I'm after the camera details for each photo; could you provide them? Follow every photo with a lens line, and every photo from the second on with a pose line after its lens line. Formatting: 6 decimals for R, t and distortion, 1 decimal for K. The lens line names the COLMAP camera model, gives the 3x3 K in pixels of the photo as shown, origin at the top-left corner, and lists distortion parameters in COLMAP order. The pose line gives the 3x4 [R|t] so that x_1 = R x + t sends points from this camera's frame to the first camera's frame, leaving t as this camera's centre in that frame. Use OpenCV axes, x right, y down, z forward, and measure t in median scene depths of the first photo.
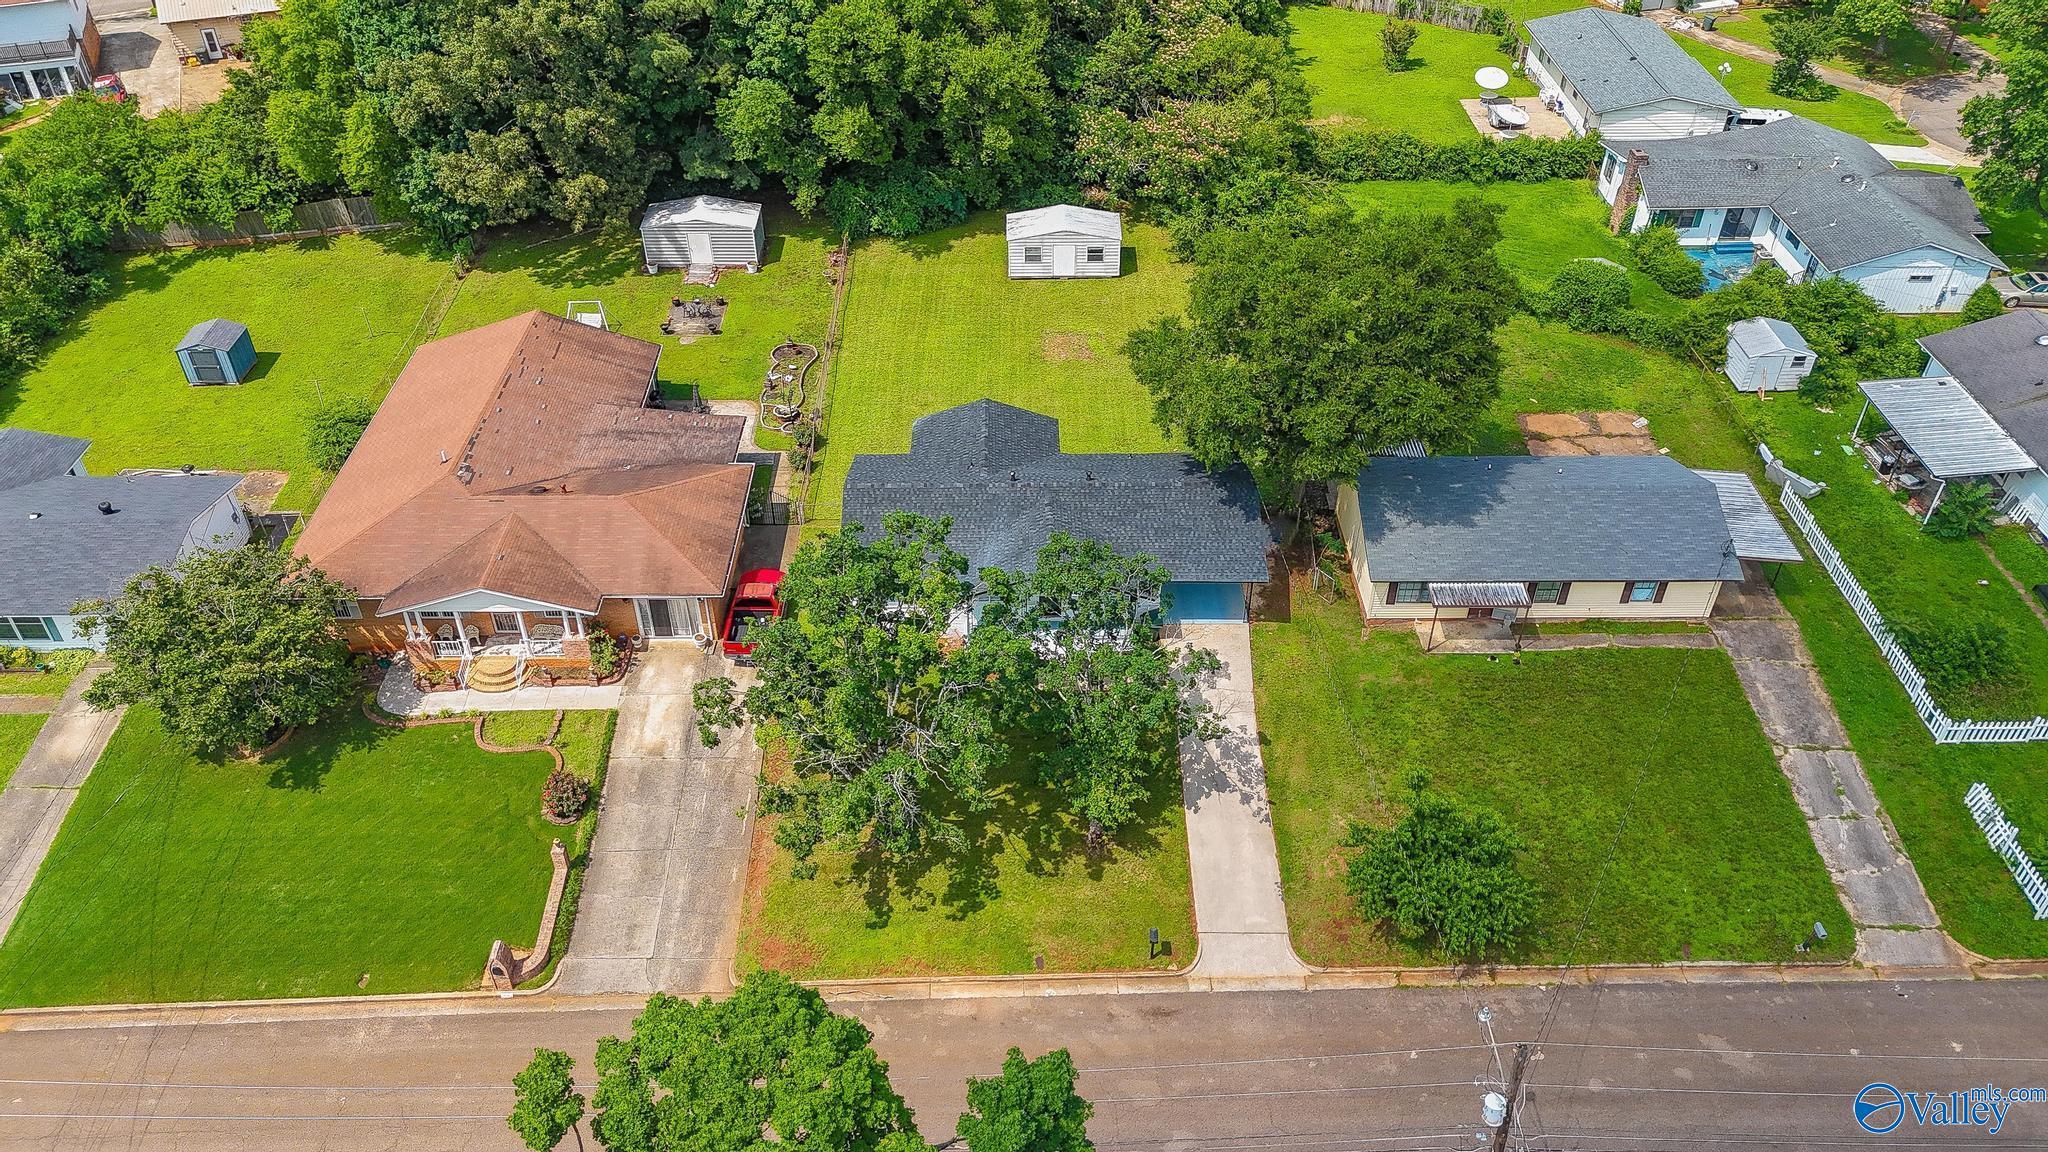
lens RADIAL K [[1539.4, 0, 1024.0], [0, 1539.4, 576.0], [0, 0, 1]] dist [0.056504, -0.028329]
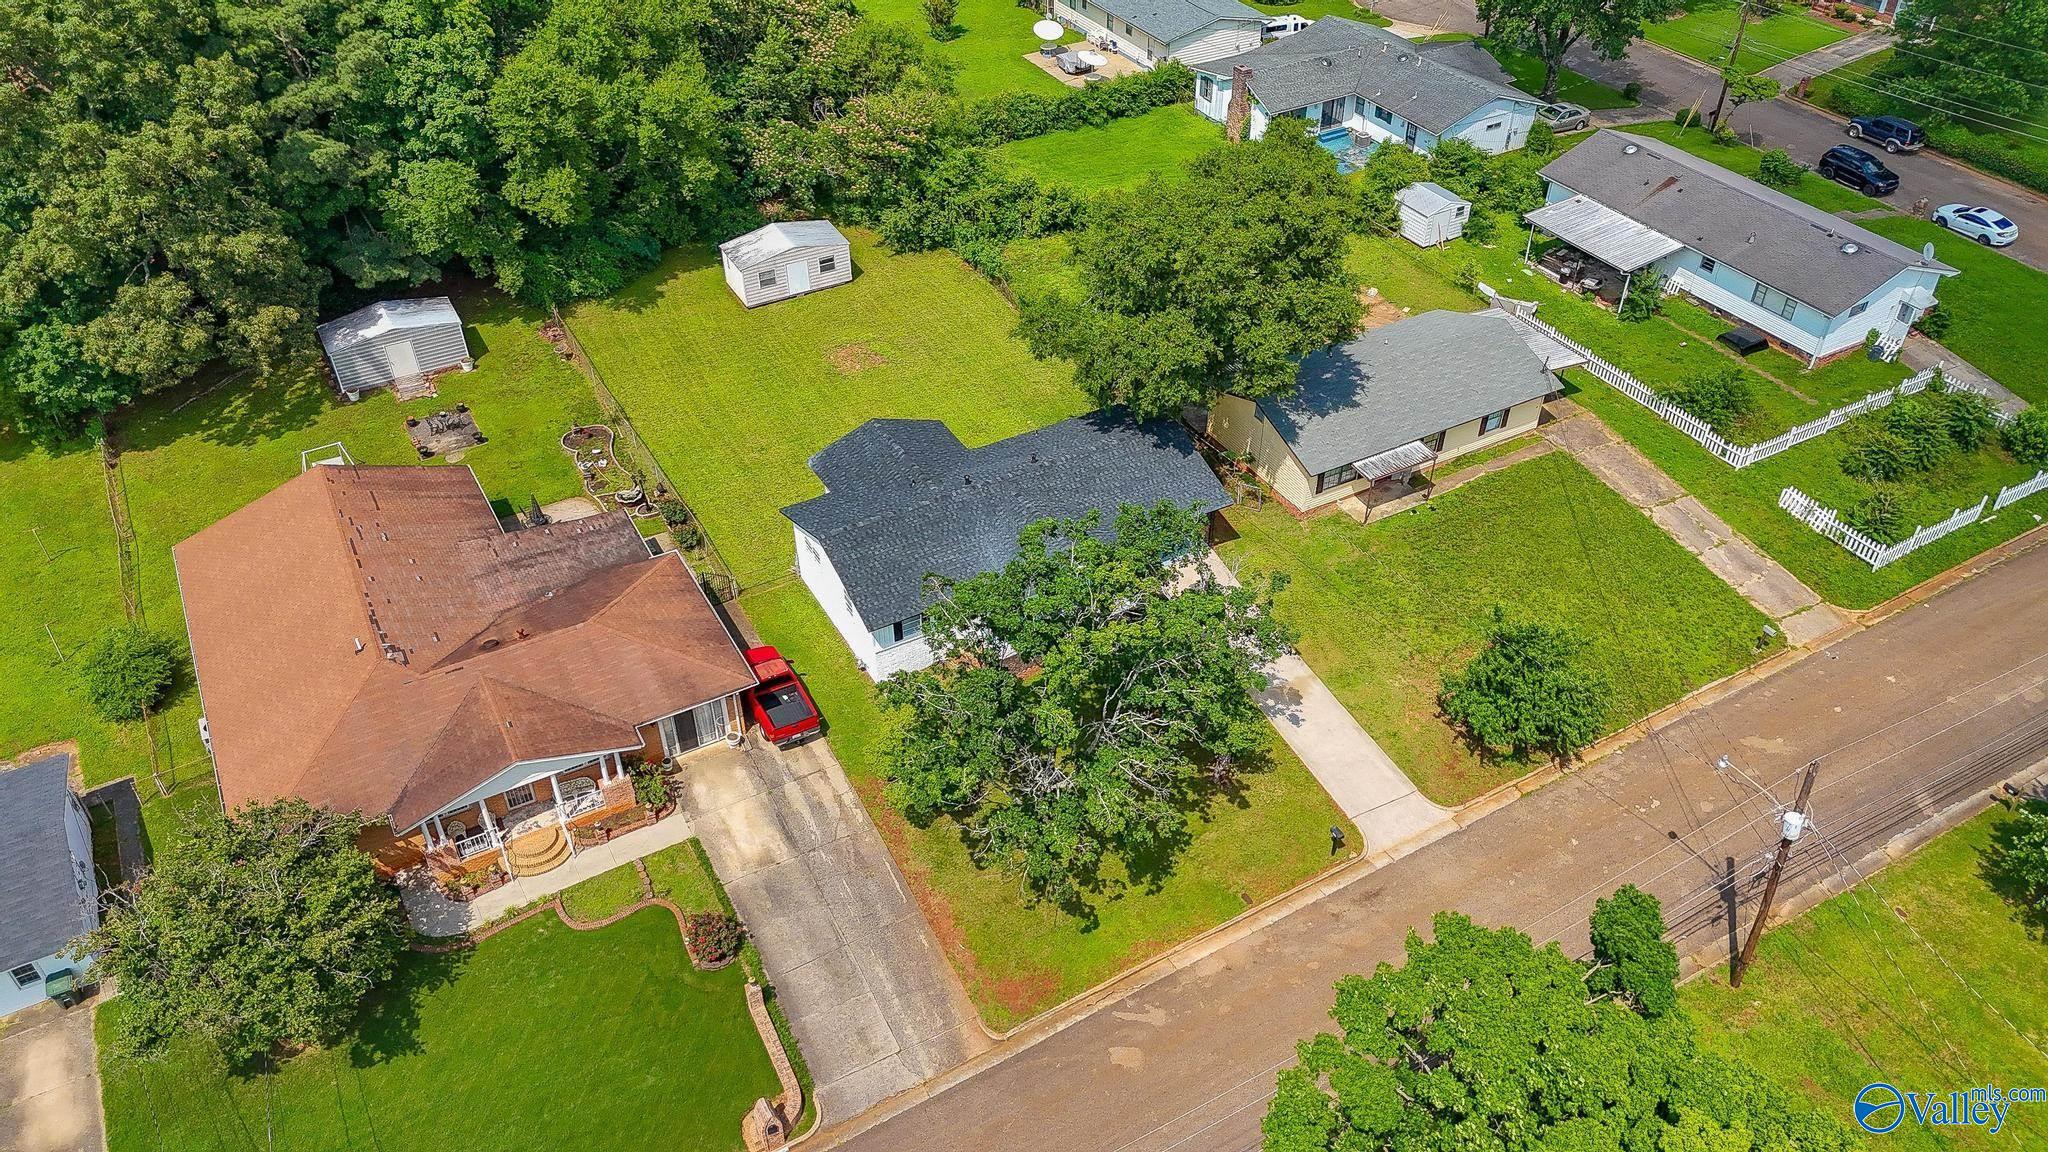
lens RADIAL K [[1539.4, 0, 1024.0], [0, 1539.4, 576.0], [0, 0, 1]] dist [0.056504, -0.028329]
pose [[0.876345, -0.303567, 0.373987, -0.284924], [0.301634, 0.951186, 0.065278, -0.045990], [-0.375548, 0.055601, 0.925134, 0.046533]]
